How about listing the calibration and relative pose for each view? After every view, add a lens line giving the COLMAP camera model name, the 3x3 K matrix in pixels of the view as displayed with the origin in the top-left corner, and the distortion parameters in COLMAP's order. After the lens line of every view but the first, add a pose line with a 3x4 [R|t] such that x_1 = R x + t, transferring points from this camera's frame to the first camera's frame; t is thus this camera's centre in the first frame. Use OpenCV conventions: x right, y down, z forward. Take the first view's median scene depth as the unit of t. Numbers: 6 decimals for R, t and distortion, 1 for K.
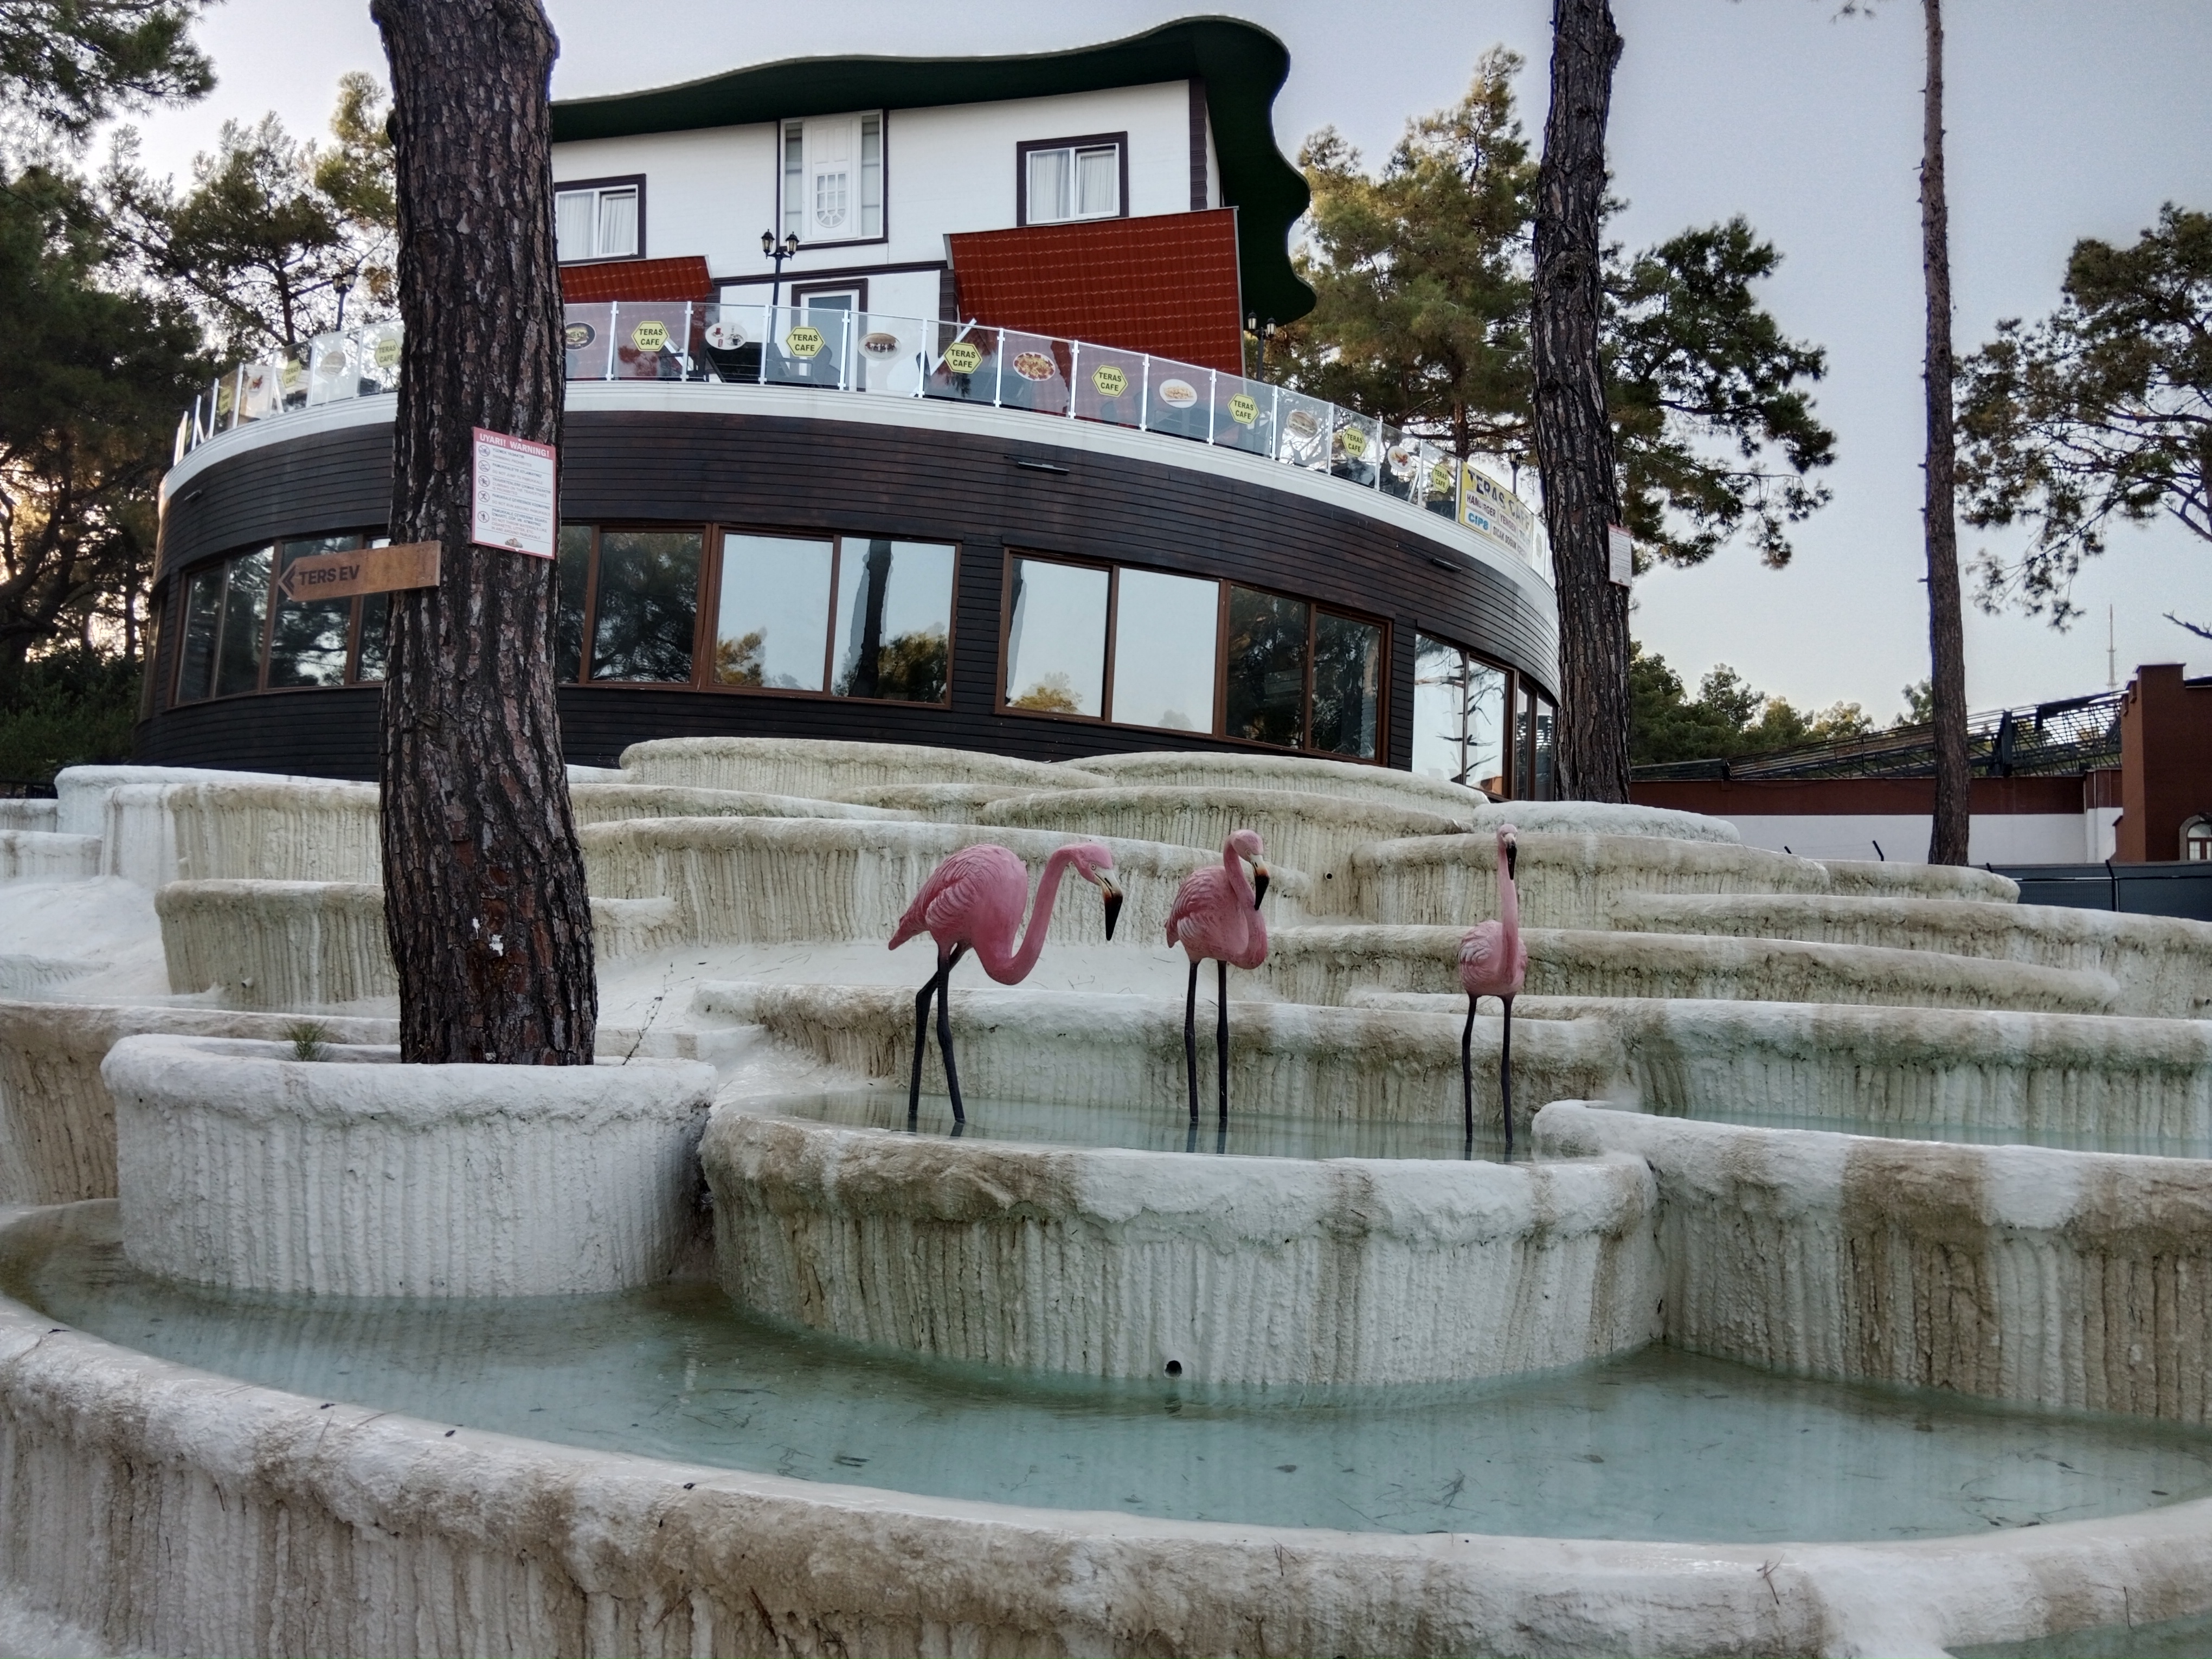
lens RADIAL K [[1724.2, 0, 1071.8], [0, 1724.2, 805.0], [0, 0, 1]] dist [0.113100, -0.220210]
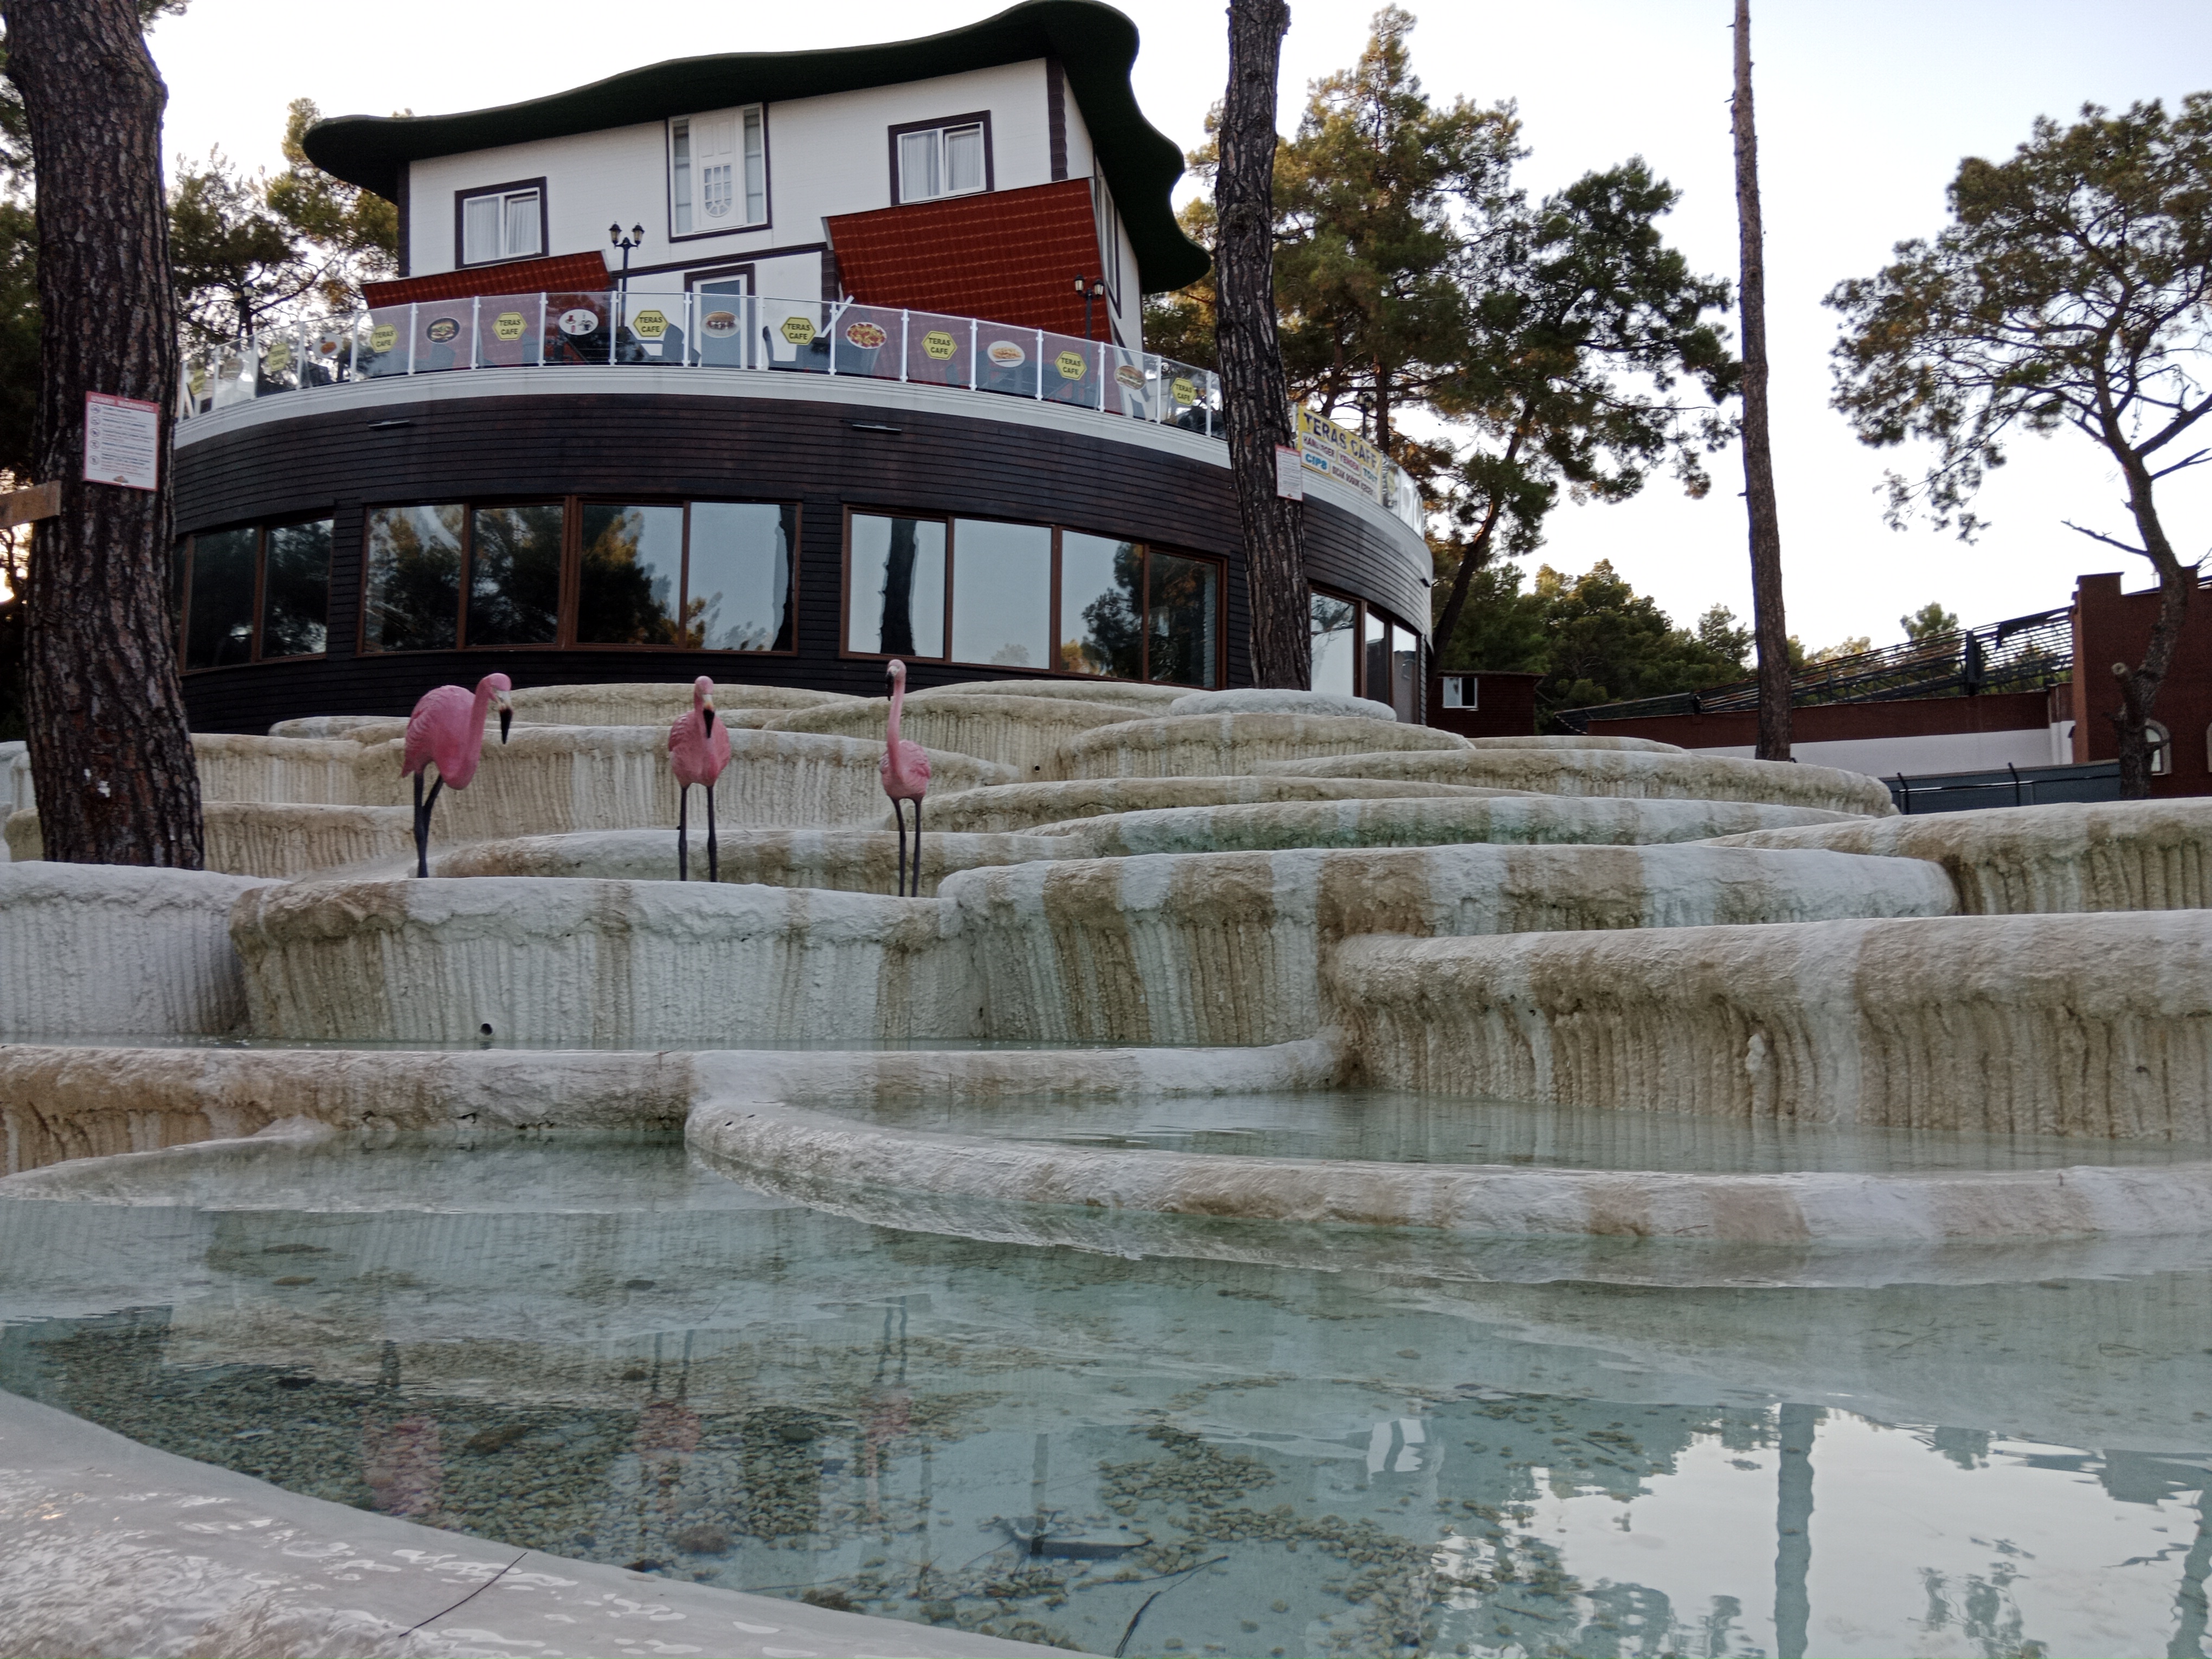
lens RADIAL K [[1724.2, 0, 1071.8], [0, 1724.2, 805.0], [0, 0, 1]] dist [0.113100, -0.220210]
pose [[0.998479, -0.047782, -0.027491, 0.090023], [0.048106, 0.998779, 0.011219, 0.024054], [0.026922, -0.012525, 0.999559, -0.058724]]
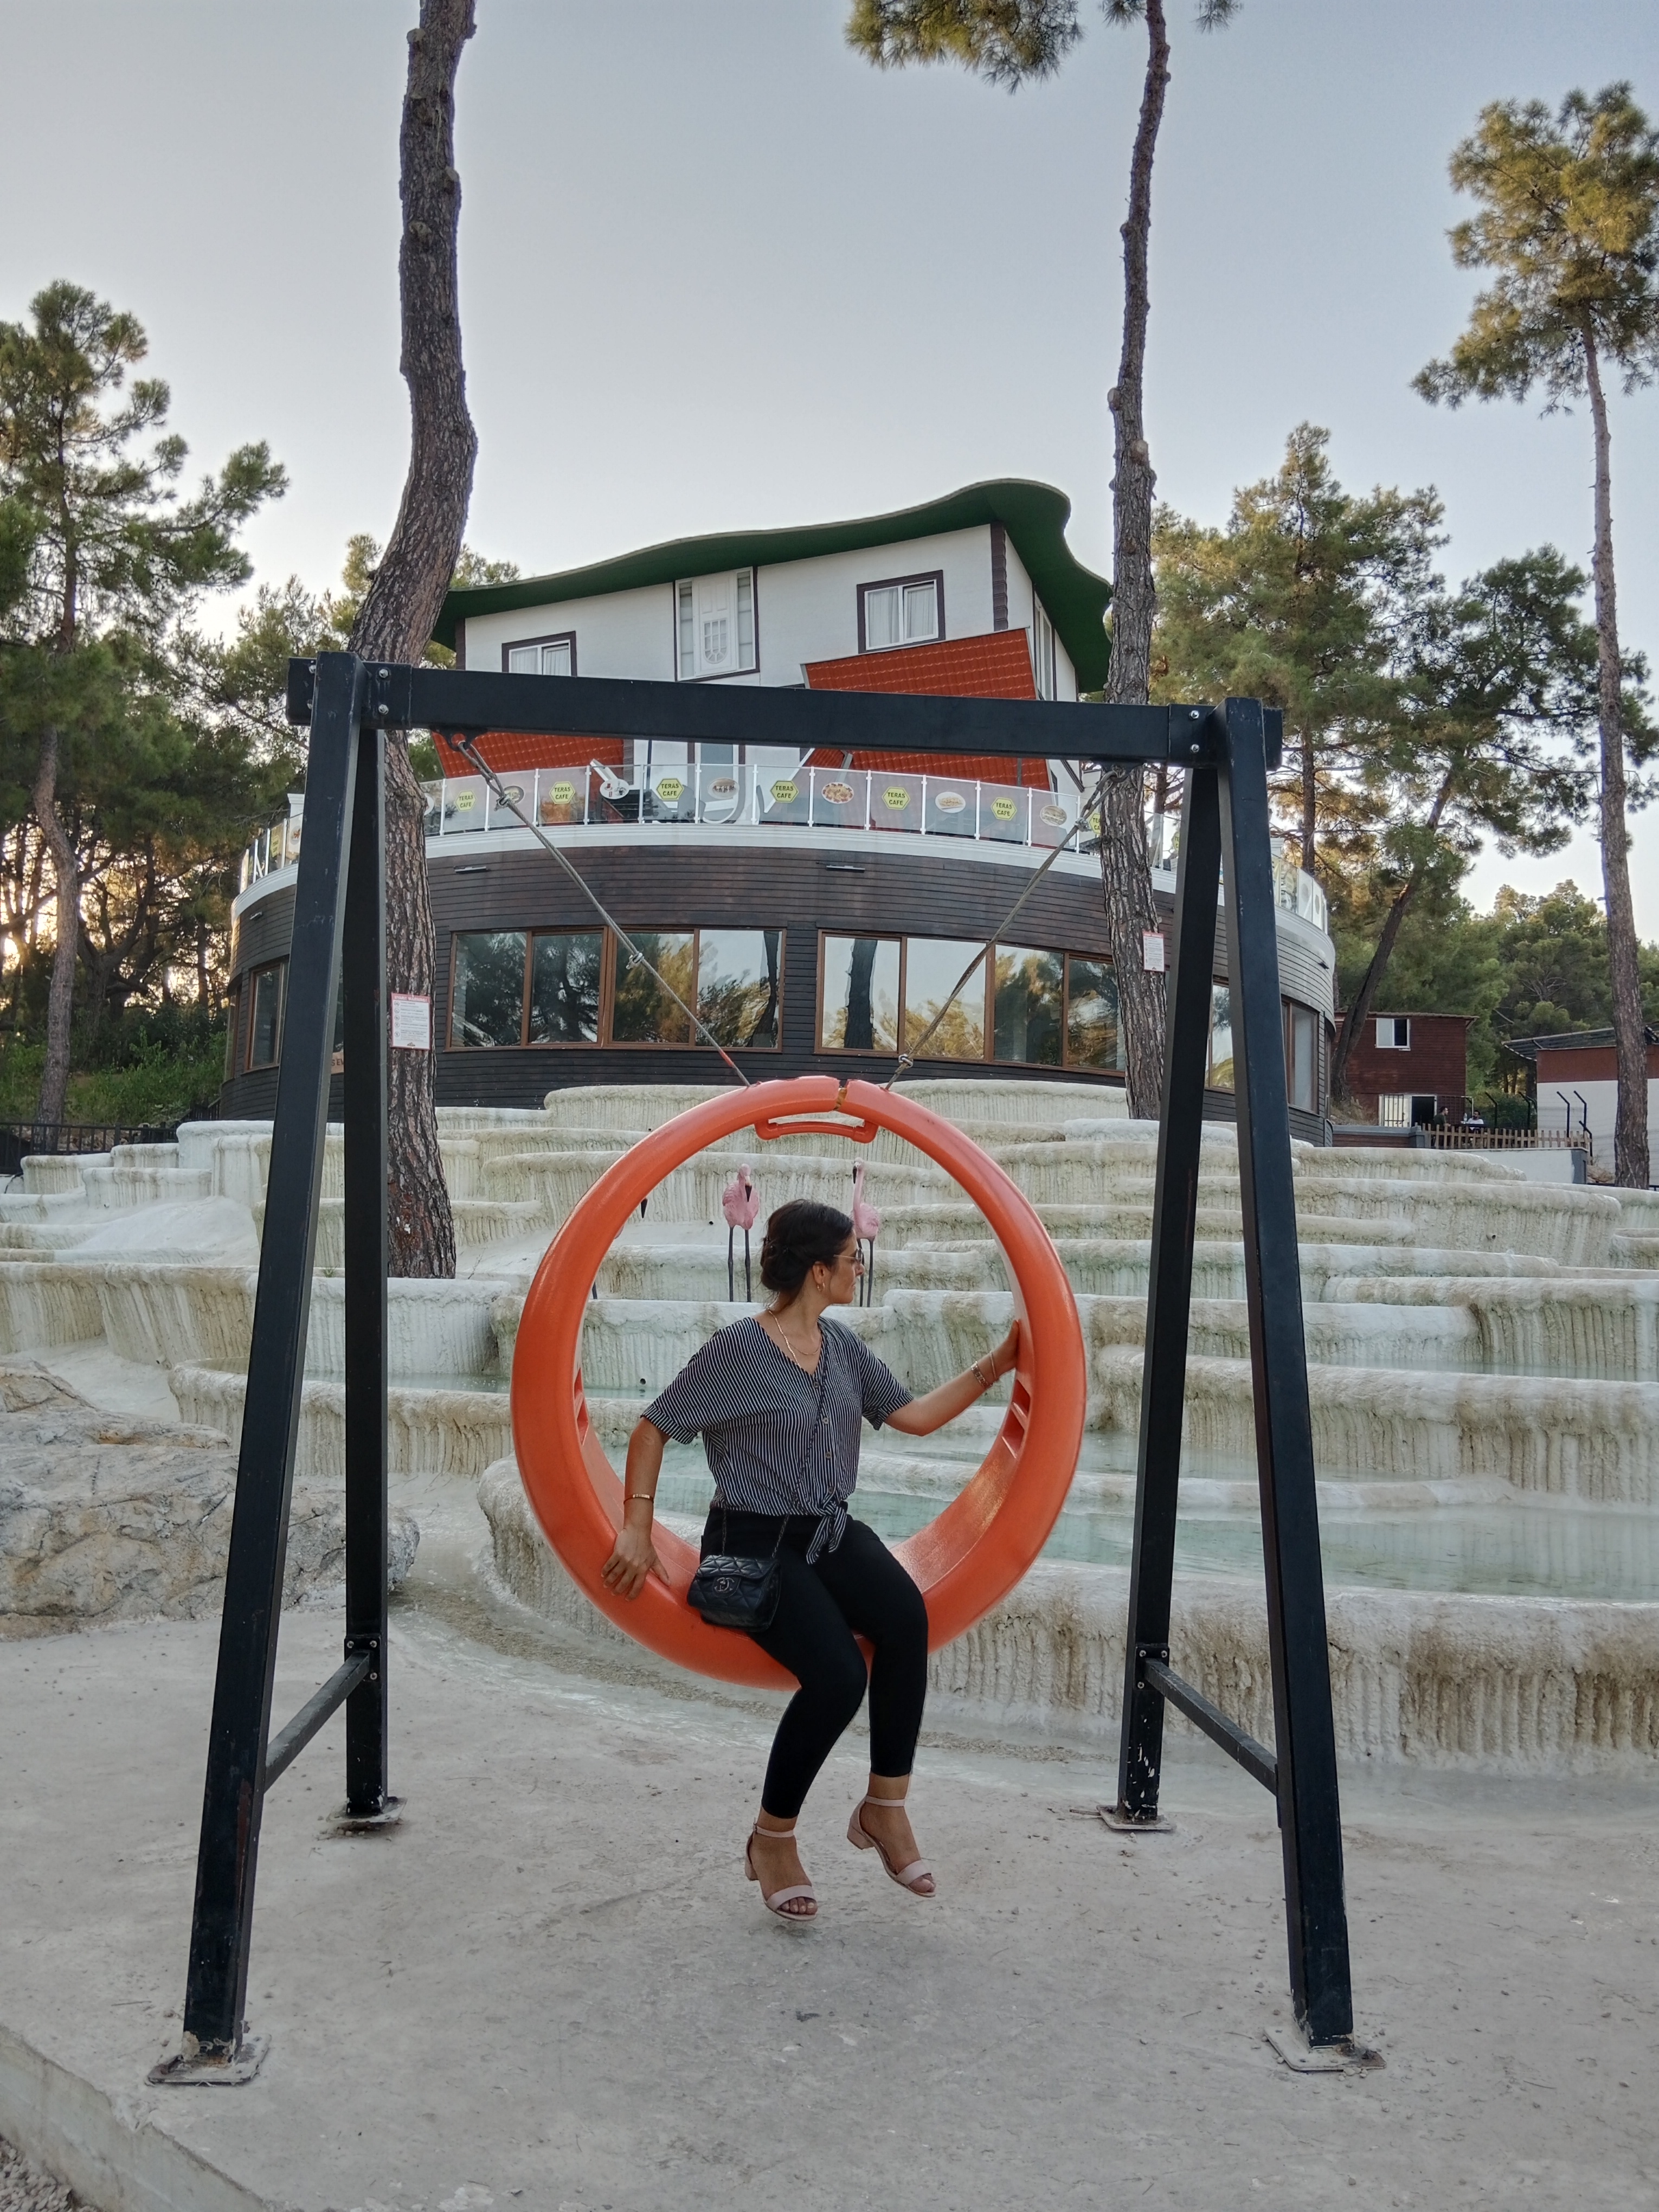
lens RADIAL K [[1724.2, 0, 799.5], [0, 1724.2, 1070.5], [0, 0, 1]] dist [0.113100, -0.220210]
pose [[0.985919, -0.044398, -0.161222, 0.115228], [0.042752, 0.998992, -0.013667, -0.015264], [0.161666, 0.006582, 0.986824, -0.241229]]
